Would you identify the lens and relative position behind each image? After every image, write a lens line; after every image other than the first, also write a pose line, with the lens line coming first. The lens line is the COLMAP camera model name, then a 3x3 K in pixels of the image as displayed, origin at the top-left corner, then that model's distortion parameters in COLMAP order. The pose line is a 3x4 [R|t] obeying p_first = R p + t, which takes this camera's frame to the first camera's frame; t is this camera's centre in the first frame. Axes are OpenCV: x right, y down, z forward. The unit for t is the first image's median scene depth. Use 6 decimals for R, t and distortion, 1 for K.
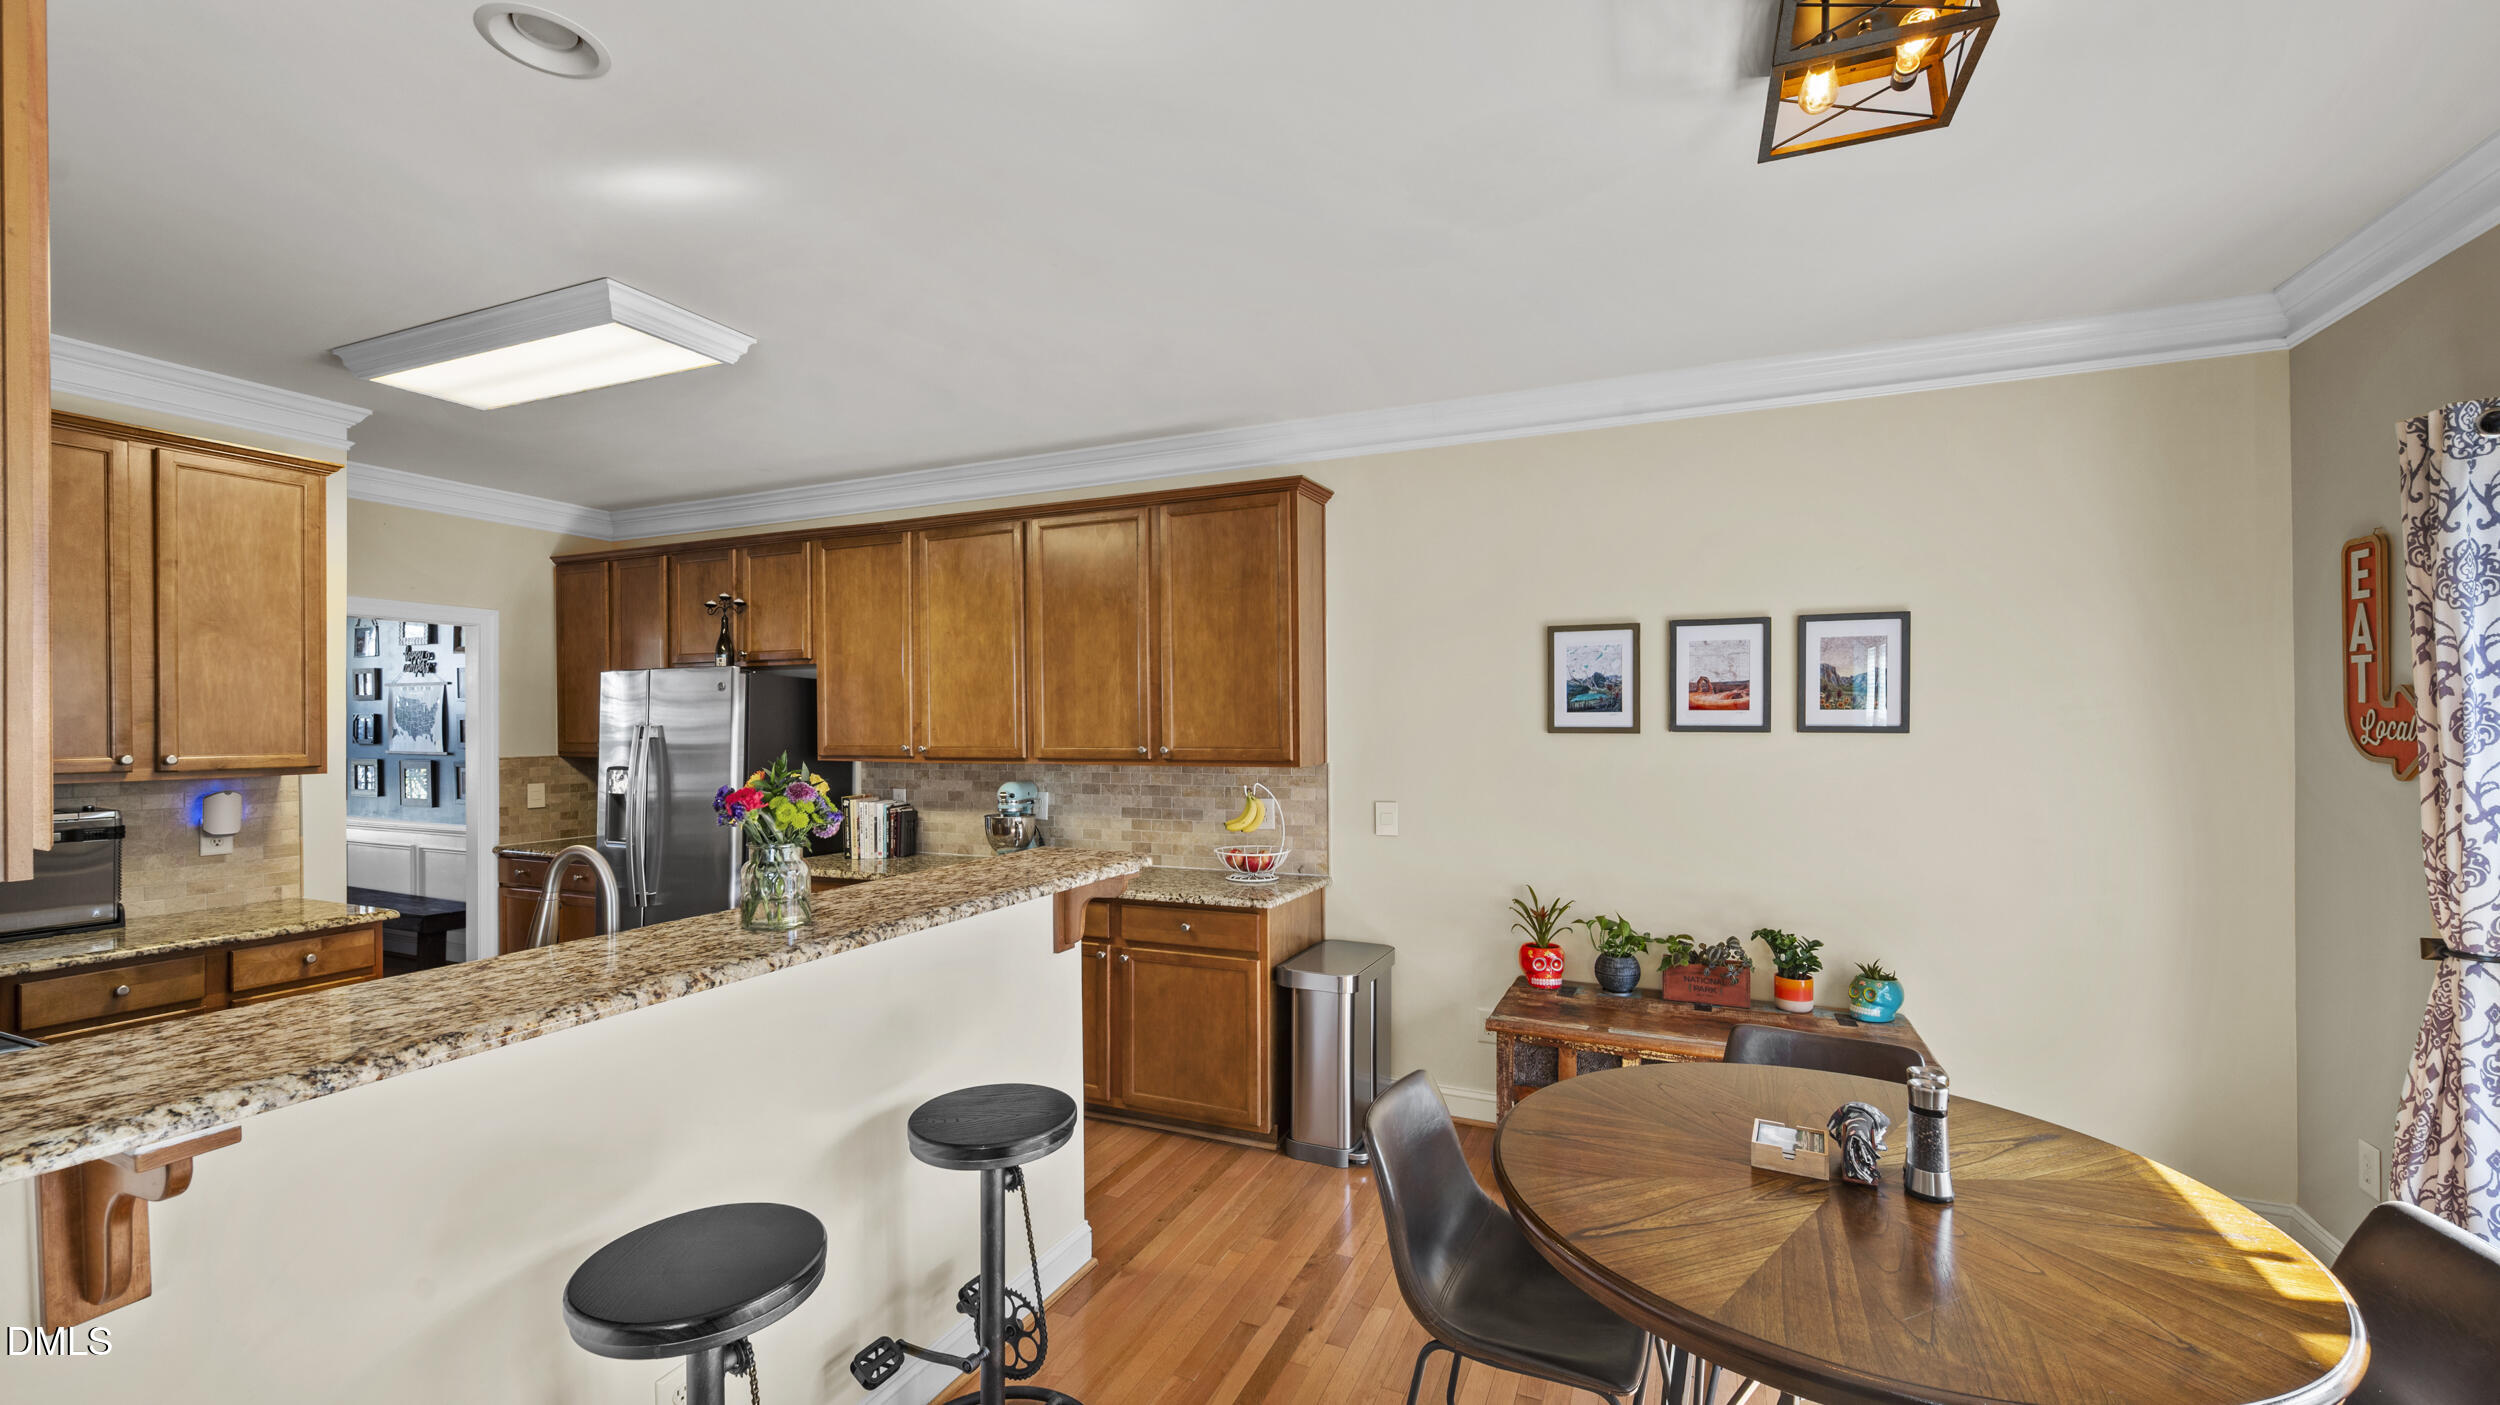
lens RADIAL K [[1009.0, 0, 1256.9], [0, 1009.0, 723.9], [0, 0, 1]] dist [0.004164, 0.000638]
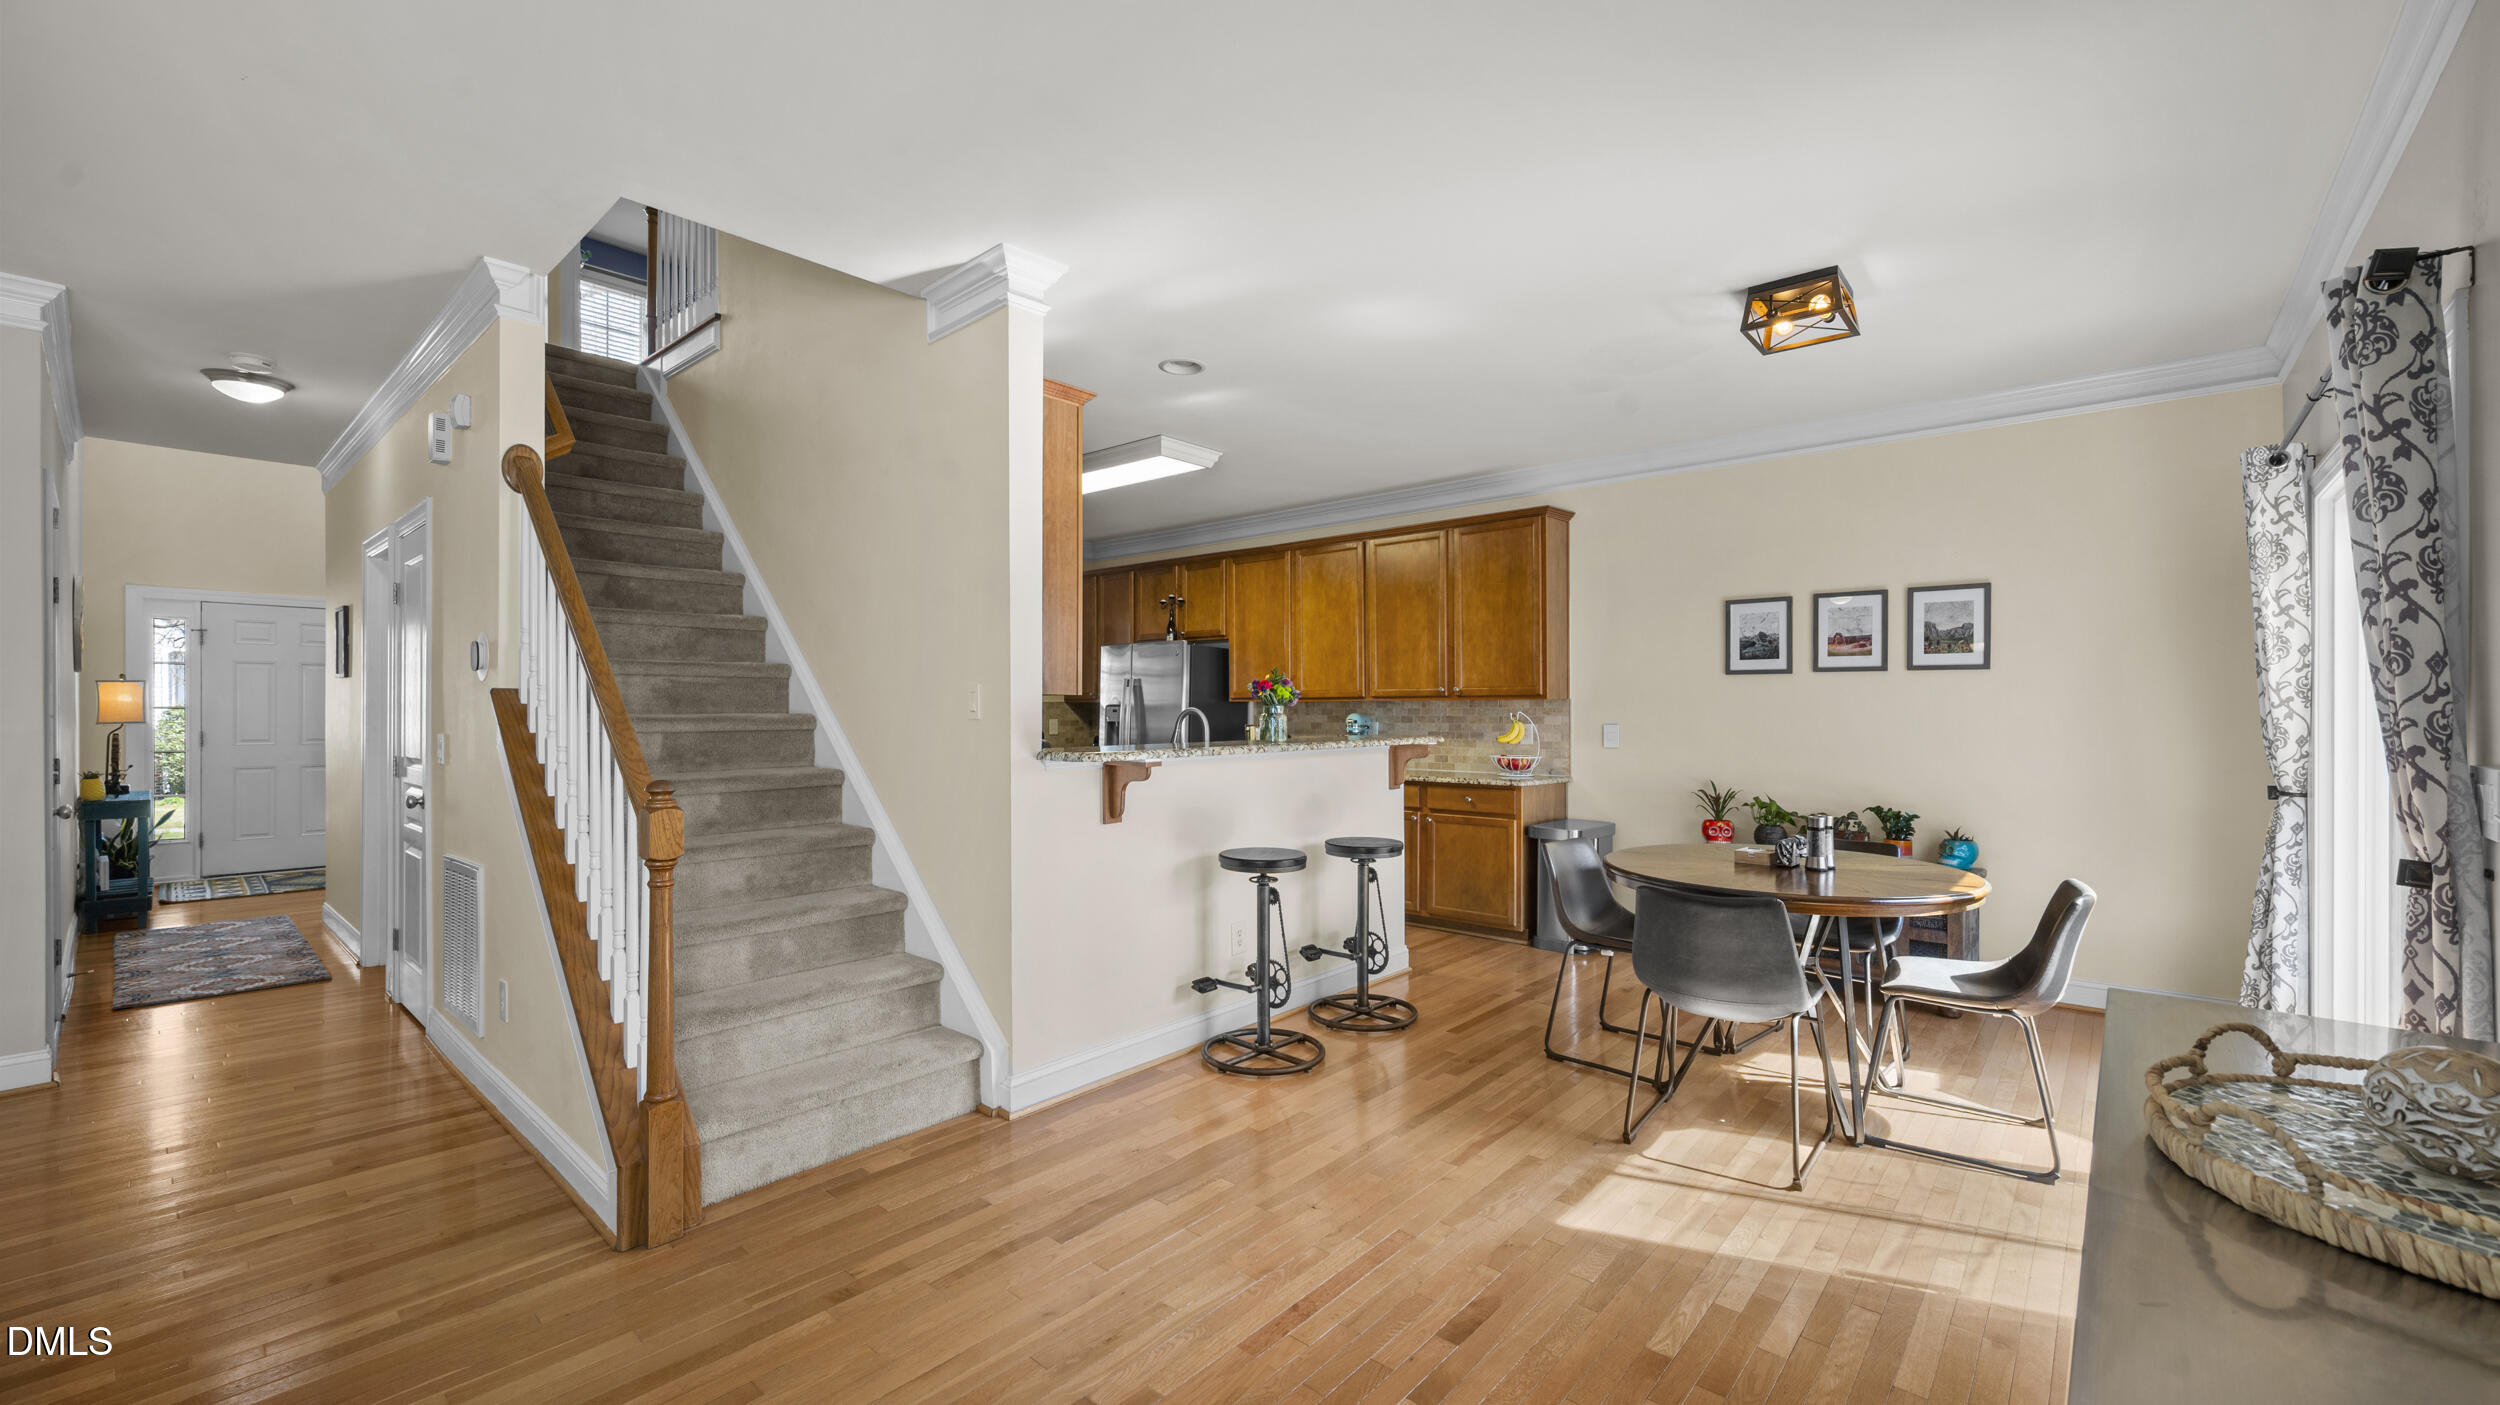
lens RADIAL K [[1009.0, 0, 1254.5], [0, 1009.0, 710.1], [0, 0, 1]] dist [0.004164, 0.000638]
pose [[0.953239, 0.004297, -0.302186, 0.084282], [-0.004318, 0.999990, 0.000597, 0.062299], [0.302185, 0.000736, 0.953249, -0.582906]]
